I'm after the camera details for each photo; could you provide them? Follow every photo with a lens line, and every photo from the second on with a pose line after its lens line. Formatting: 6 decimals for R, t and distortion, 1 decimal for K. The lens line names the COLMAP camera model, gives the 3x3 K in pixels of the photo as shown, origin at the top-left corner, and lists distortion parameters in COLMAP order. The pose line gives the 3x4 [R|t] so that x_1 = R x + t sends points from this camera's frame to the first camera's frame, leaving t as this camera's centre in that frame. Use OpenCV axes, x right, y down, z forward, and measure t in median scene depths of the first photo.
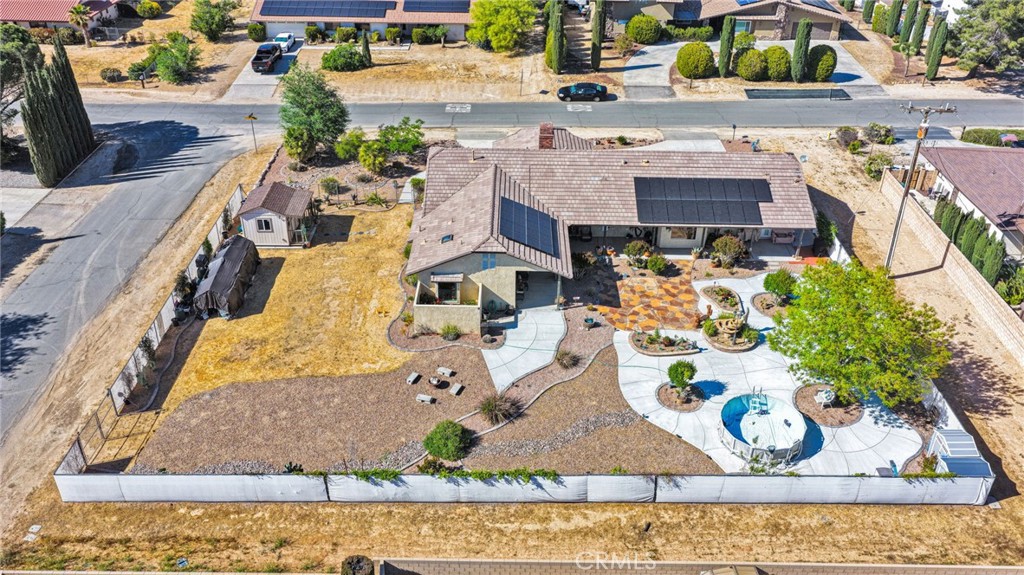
lens RADIAL K [[848.1, 0, 516.2], [0, 848.1, 291.6], [0, 0, 1]] dist [-0.006159, 0.023775]
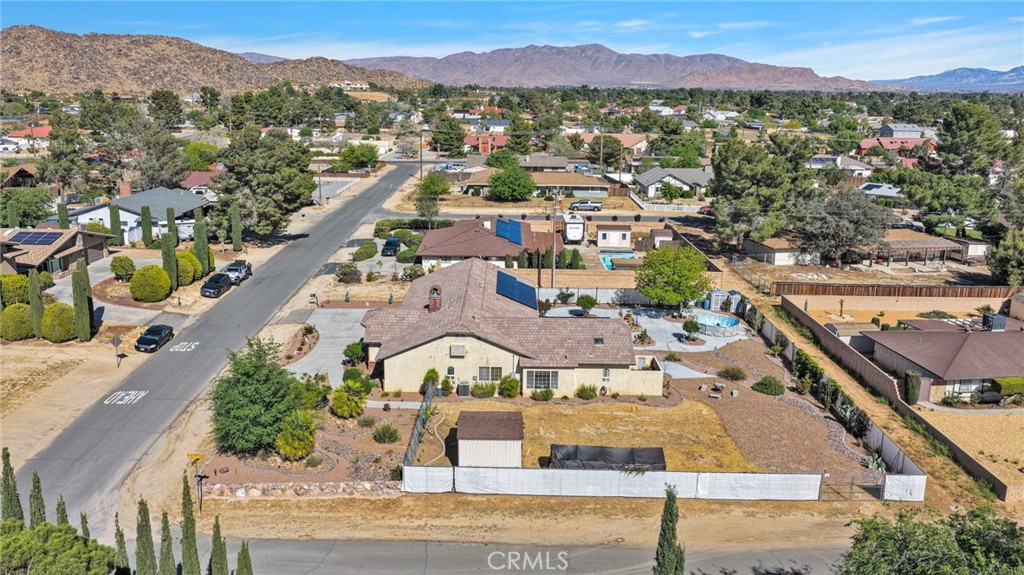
lens RADIAL K [[848.1, 0, 515.9], [0, 848.1, 286.2], [0, 0, 1]] dist [-0.006159, 0.023775]
pose [[-0.003926, -0.252020, 0.967714, -0.874176], [0.516061, 0.828391, 0.217830, -0.319232], [-0.856543, 0.500254, 0.126805, 0.624054]]
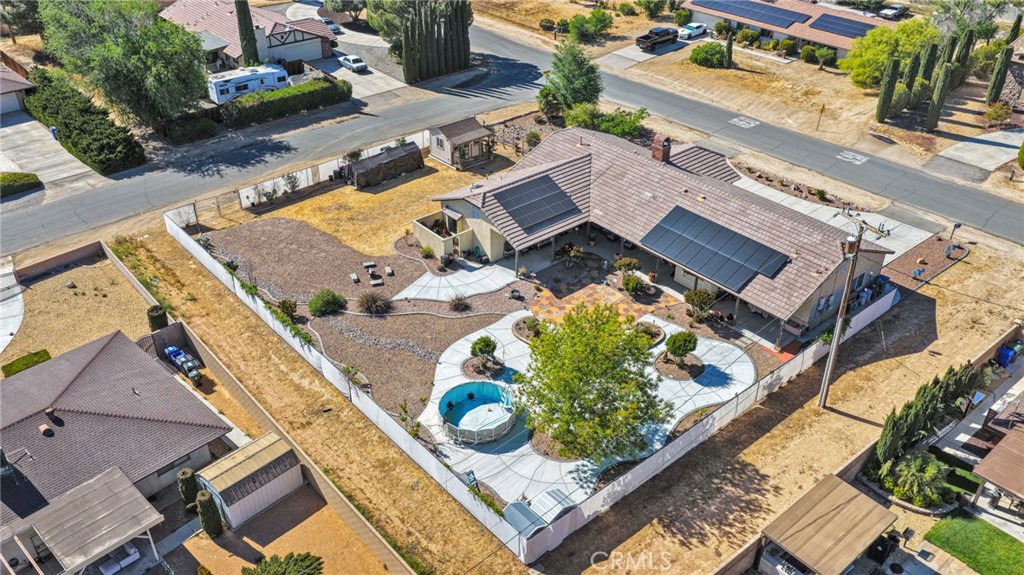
lens RADIAL K [[848.1, 0, 515.9], [0, 848.1, 282.4], [0, 0, 1]] dist [-0.006159, 0.023775]
pose [[0.657022, 0.396948, -0.640901, 0.539878], [-0.396863, 0.904929, 0.153630, -0.101157], [0.640953, 0.153412, 0.752093, 0.100422]]
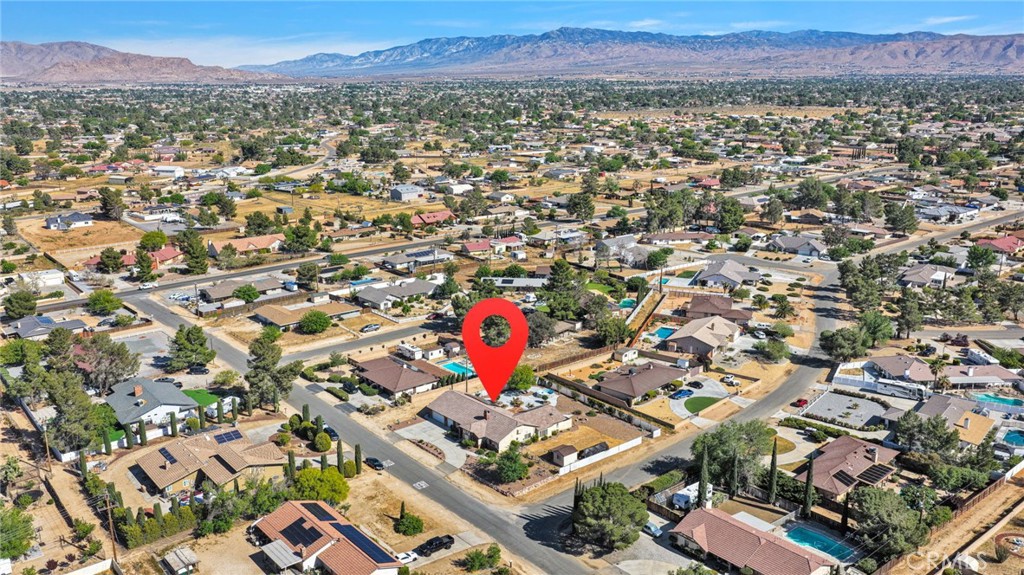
lens RADIAL K [[848.1, 0, 512.7], [0, 848.1, 288.6], [0, 0, 1]] dist [-0.006159, 0.023775]
pose [[-0.637685, -0.206307, 0.742155, -1.751158], [0.402713, 0.732021, 0.549515, -1.722918], [-0.656643, 0.649293, -0.383717, 1.476653]]
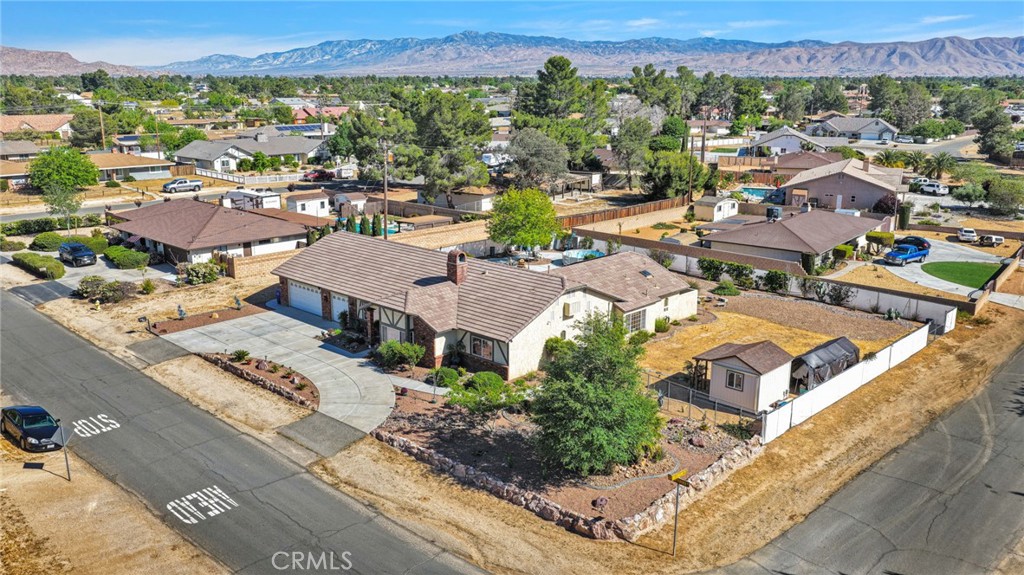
lens RADIAL K [[848.1, 0, 513.5], [0, 848.1, 289.7], [0, 0, 1]] dist [-0.006159, 0.023775]
pose [[-0.718797, -0.191119, 0.668434, -0.520090], [0.352789, 0.728210, 0.587580, -0.563831], [-0.599058, 0.658167, -0.456010, 1.155847]]
